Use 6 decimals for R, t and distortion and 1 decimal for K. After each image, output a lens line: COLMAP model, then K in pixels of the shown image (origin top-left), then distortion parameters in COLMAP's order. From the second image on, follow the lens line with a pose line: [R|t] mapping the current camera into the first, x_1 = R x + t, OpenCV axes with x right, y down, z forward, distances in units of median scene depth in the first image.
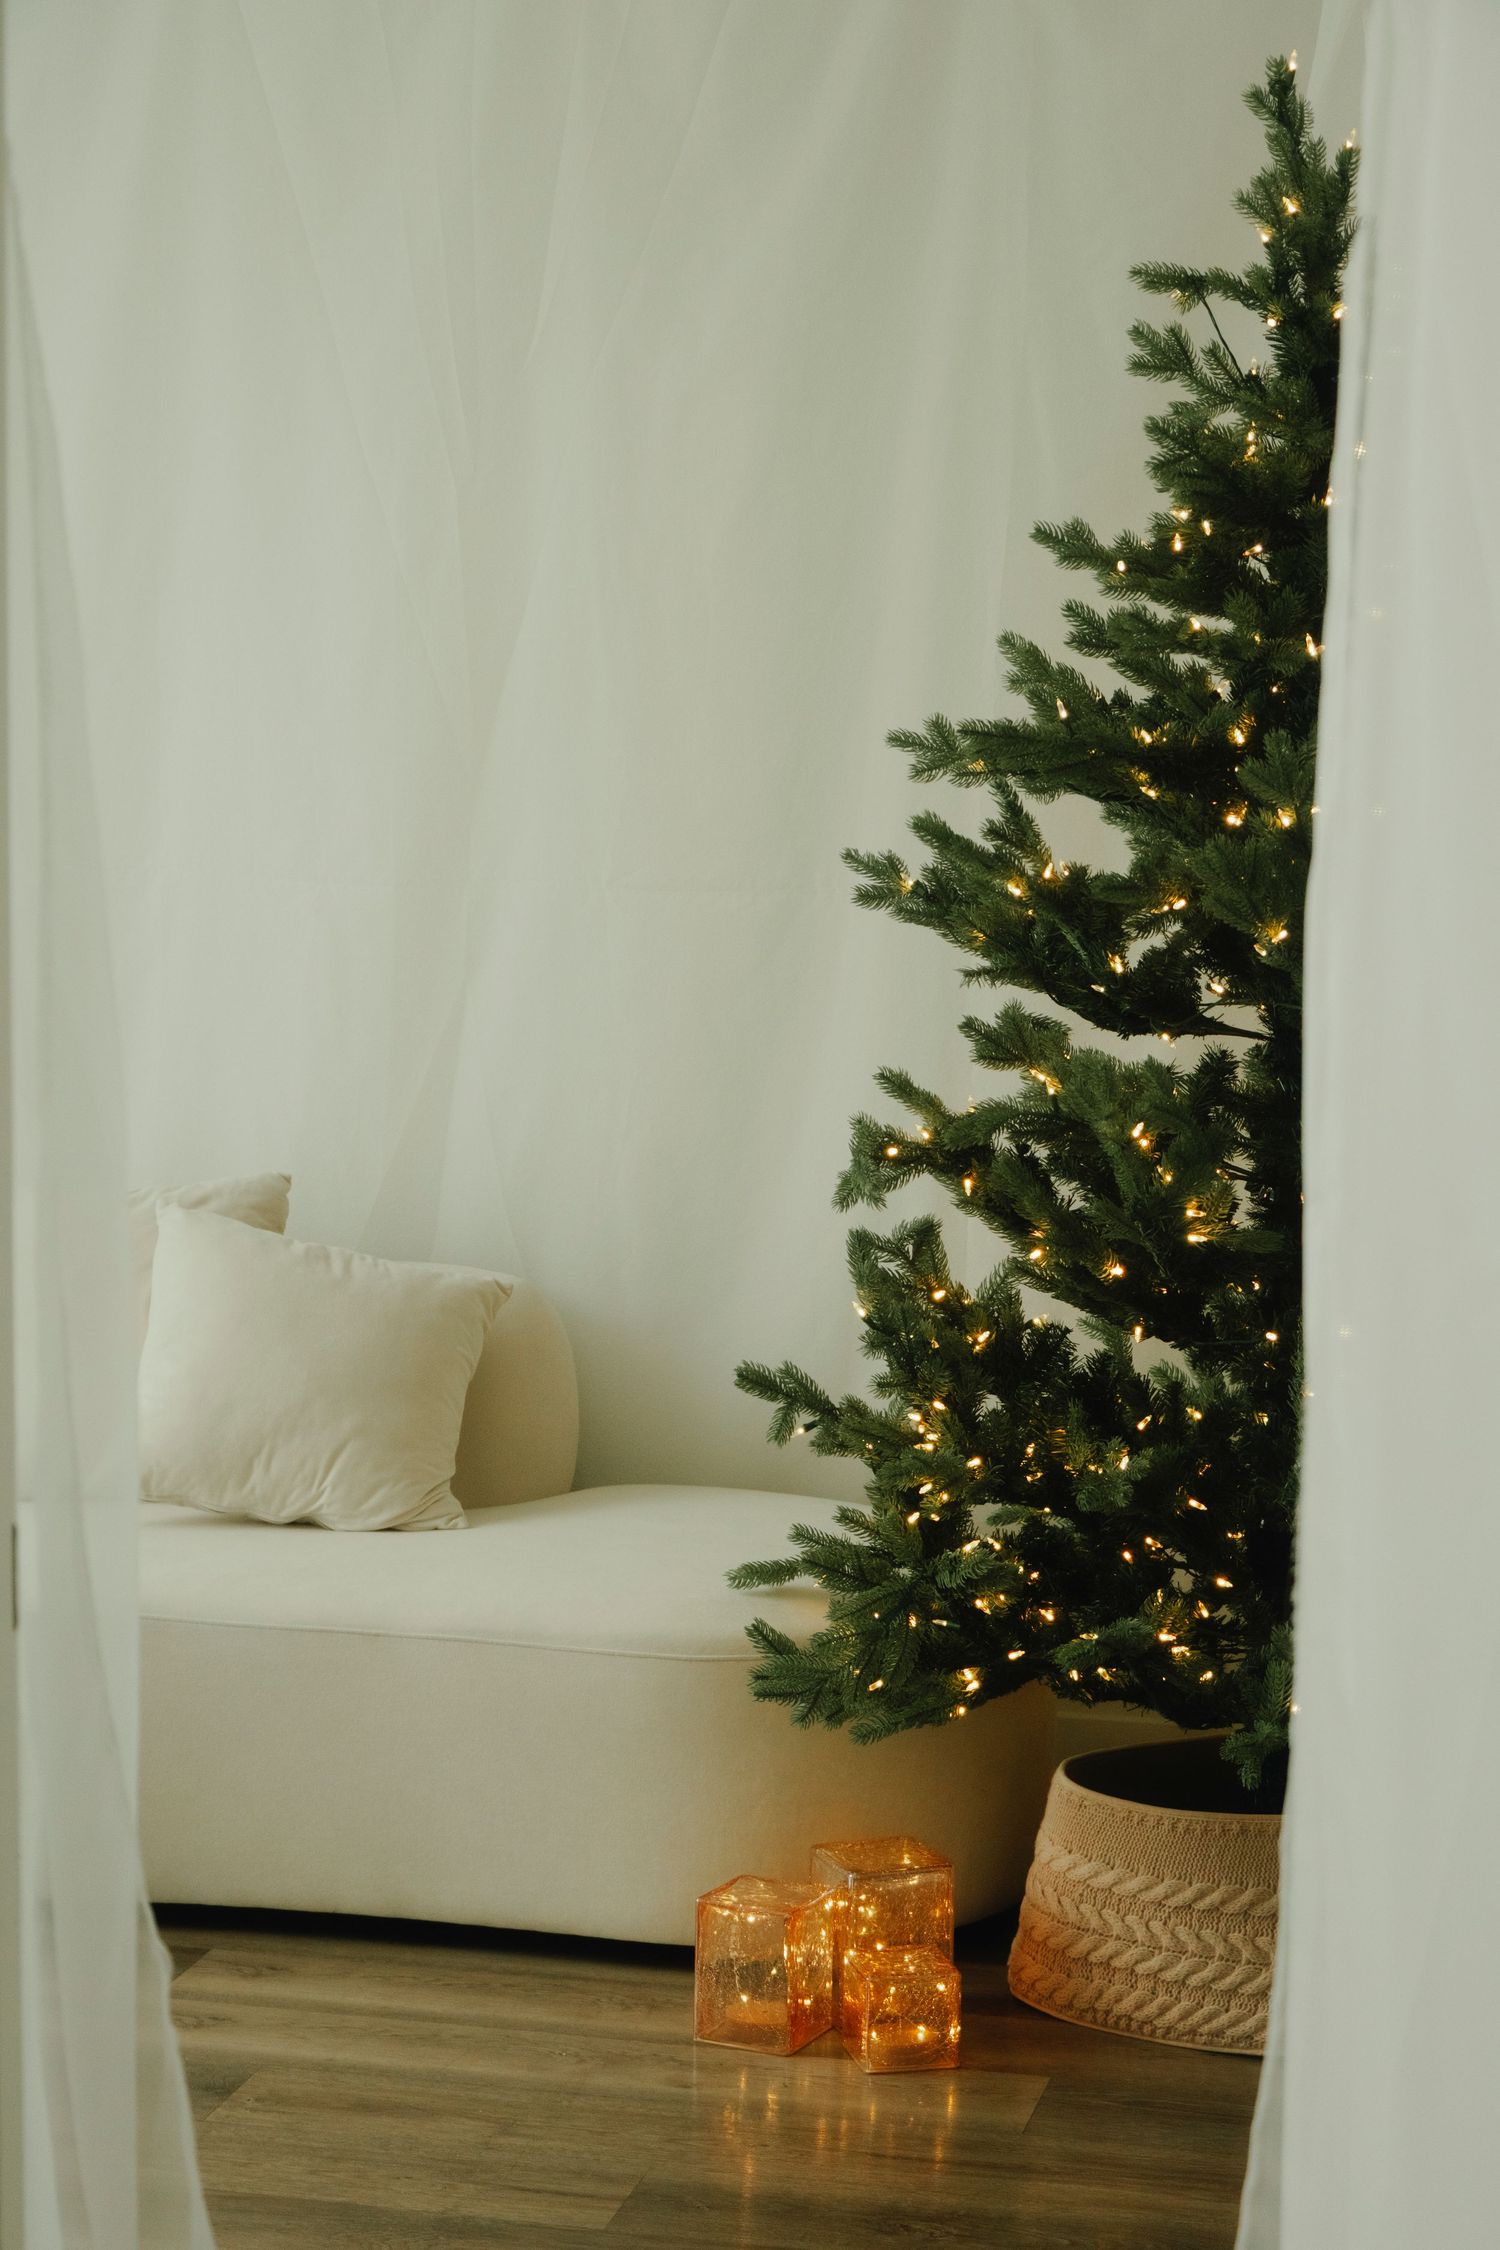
lens RADIAL K [[4587.1, 0, 707.6], [0, 4587.1, 1193.8], [0, 0, 1]] dist [0.097318, 0.000000]
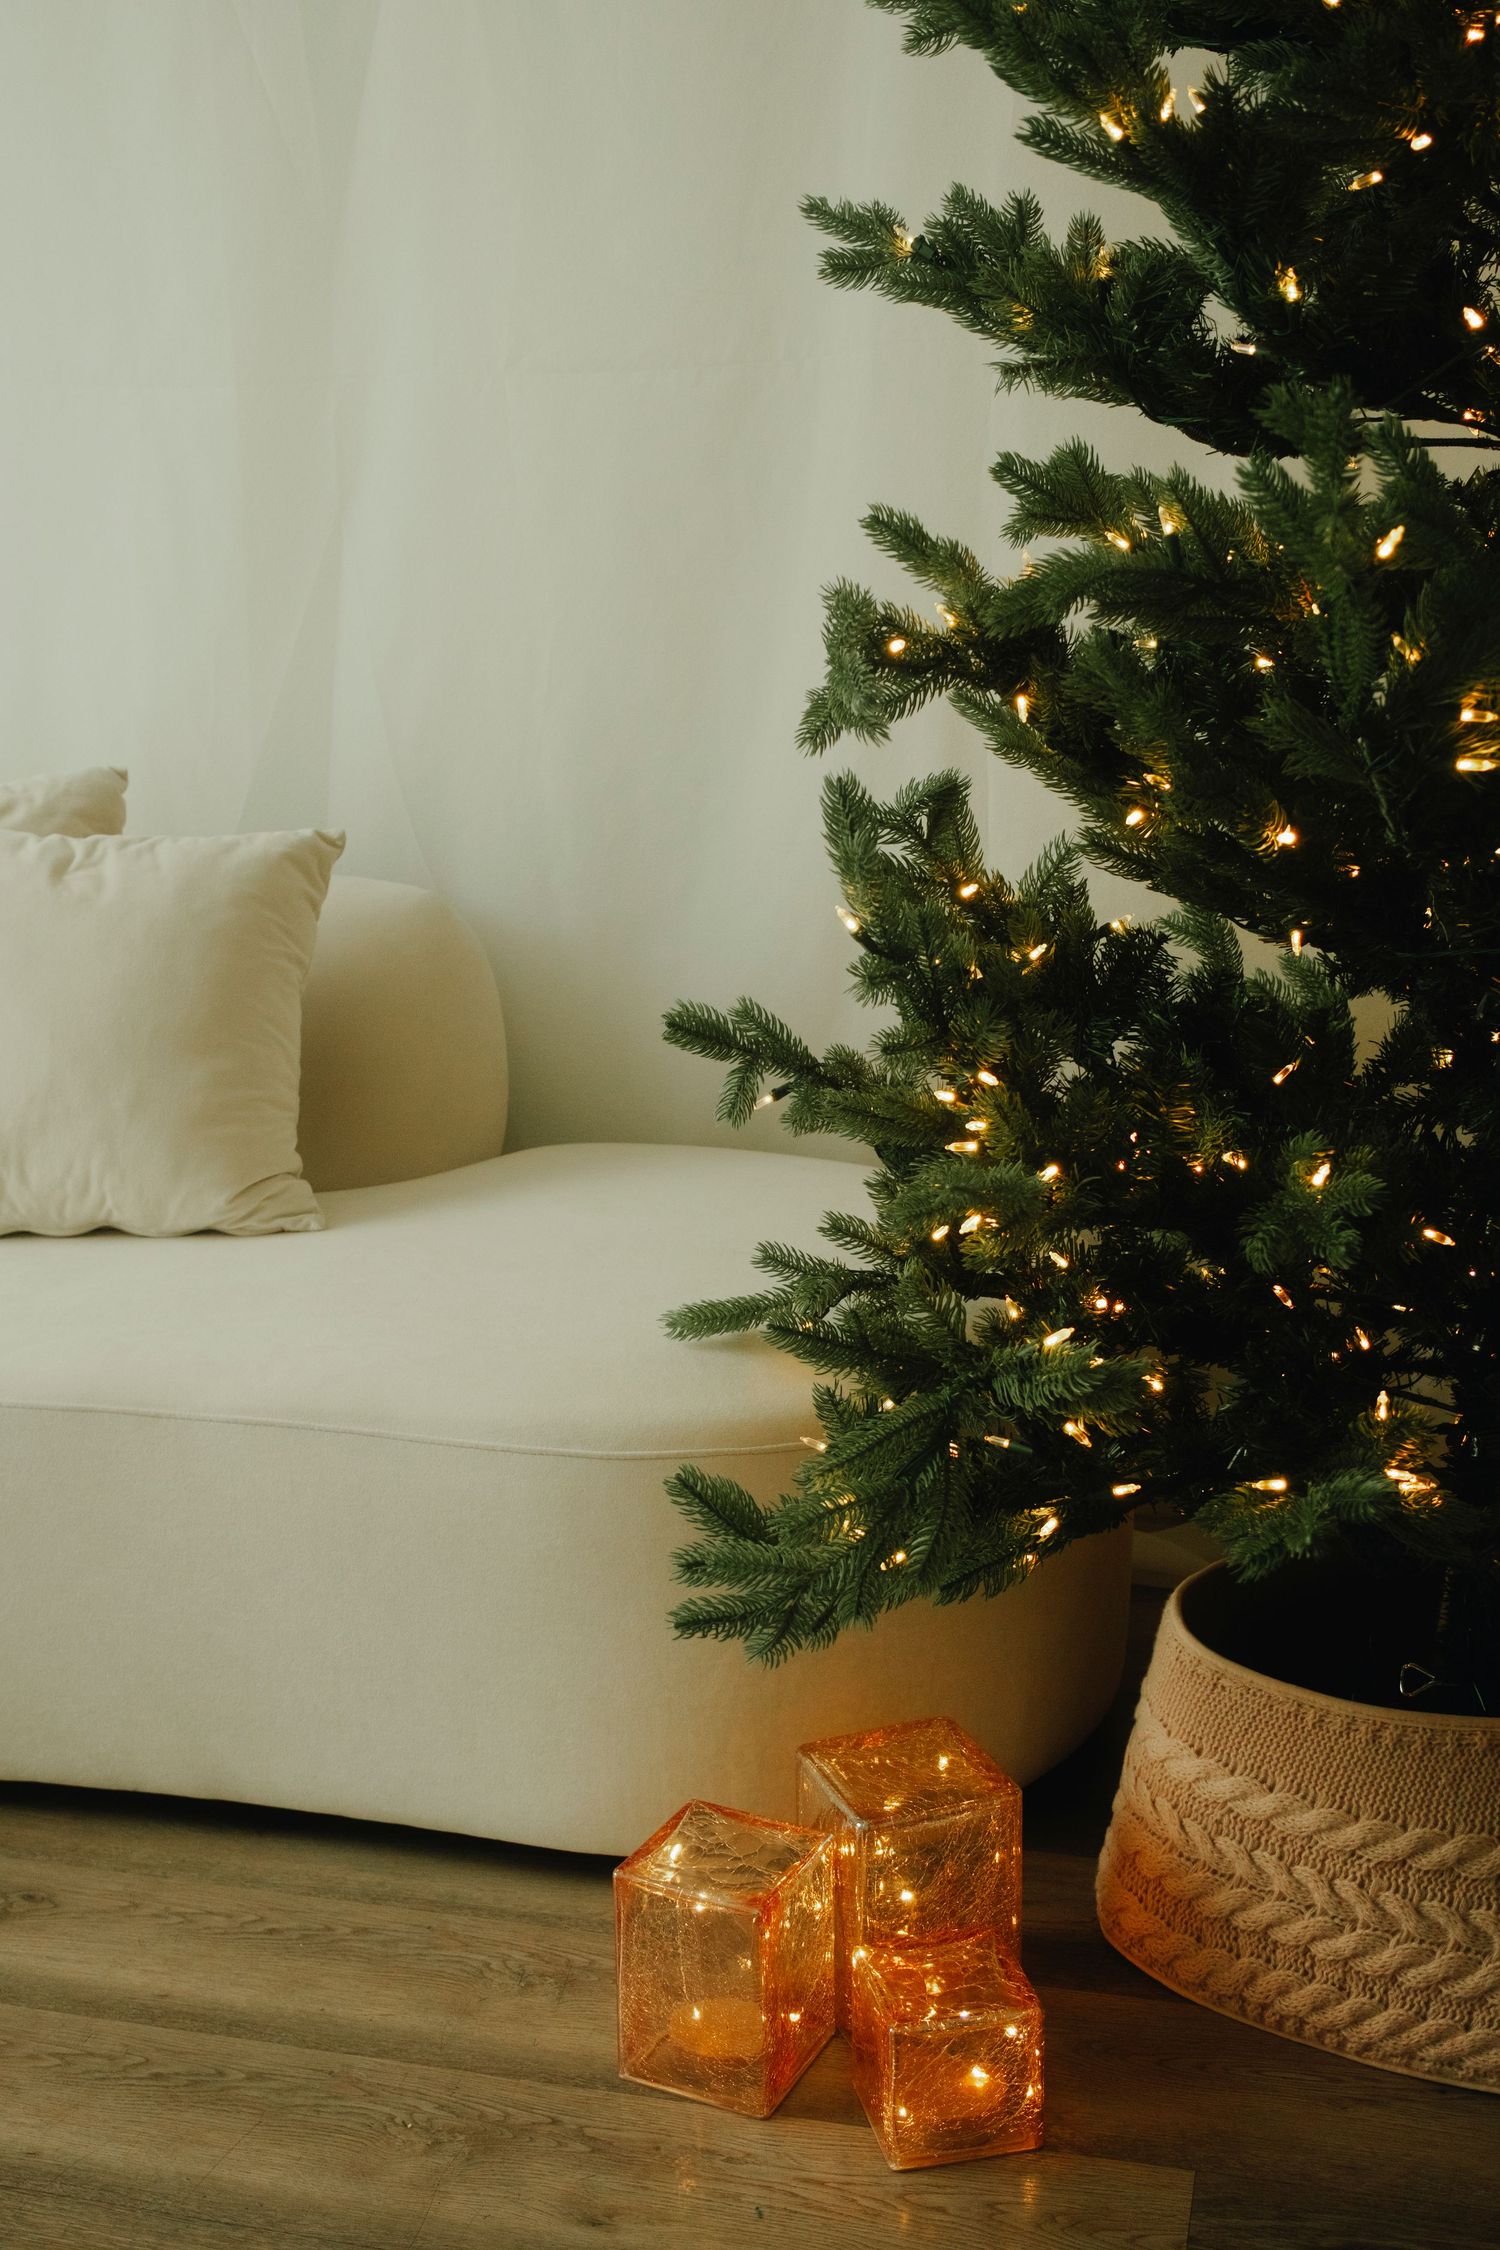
lens RADIAL K [[2429.1, 0, 706.5], [0, 2429.1, 1179.4], [0, 0, 1]] dist [-0.031838, 0.000000]
pose [[0.998968, -0.031858, -0.032368, 0.023894], [0.035931, 0.990296, 0.134246, 0.015799], [0.027777, -0.135270, 0.990419, 0.683600]]
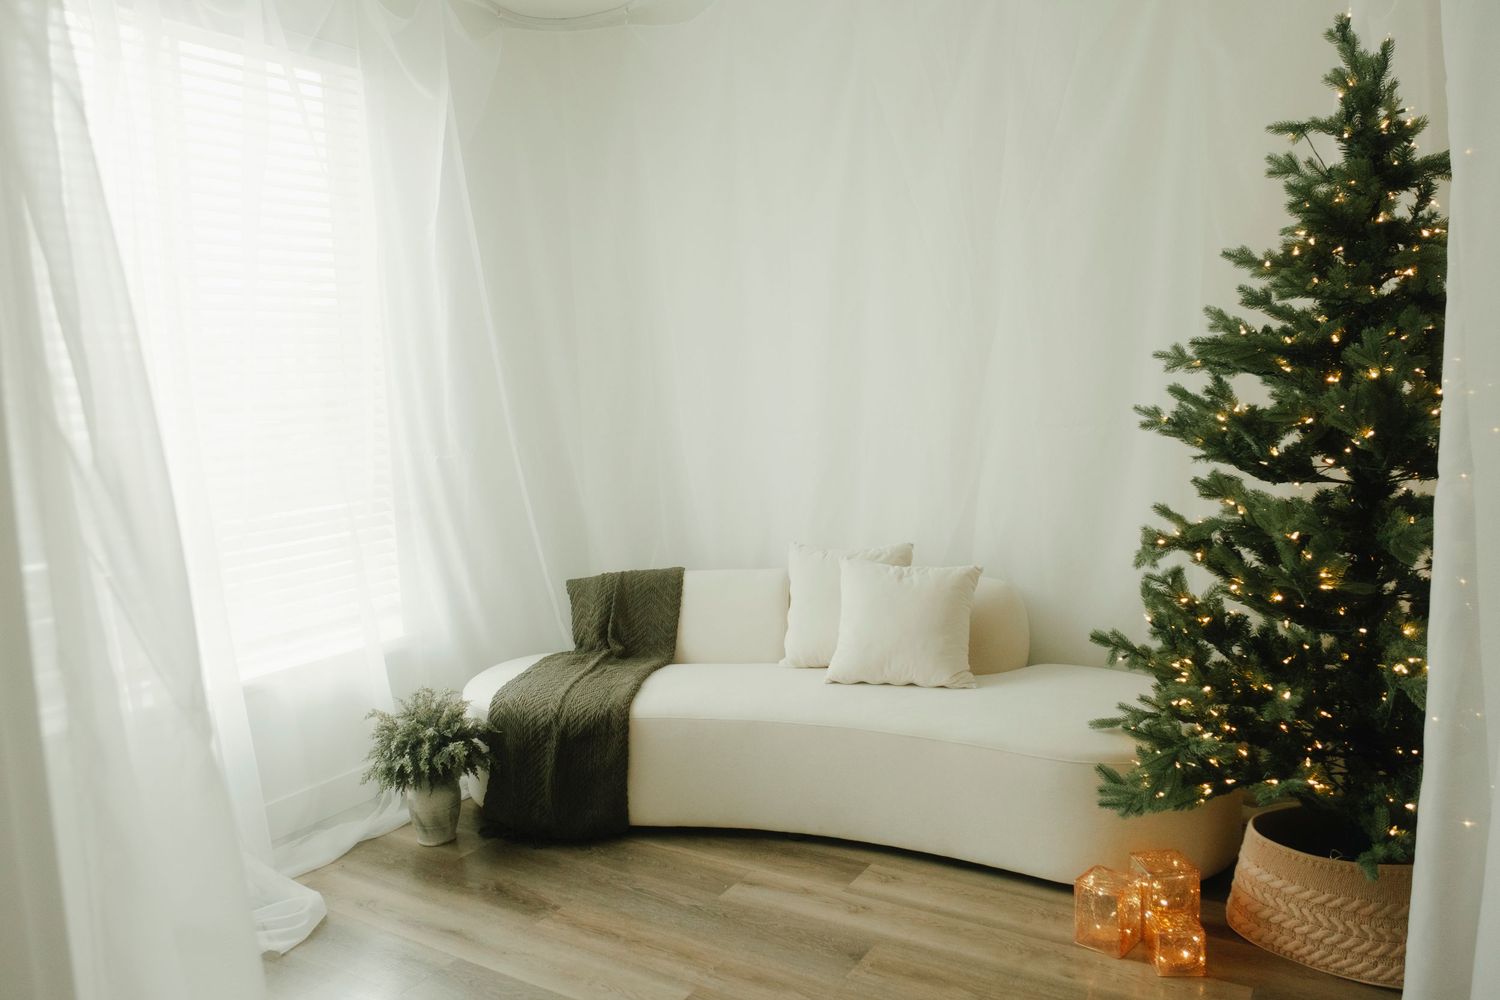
lens RADIAL K [[1066.9, 0, 710.1], [0, 1066.9, 493.4], [0, 0, 1]] dist [-0.036224, 0.007971]
pose [[0.937636, -0.027405, -0.346536, 0.014616], [0.021583, 0.999554, -0.020649, -0.026240], [0.346947, 0.011882, 0.937809, 0.457585]]
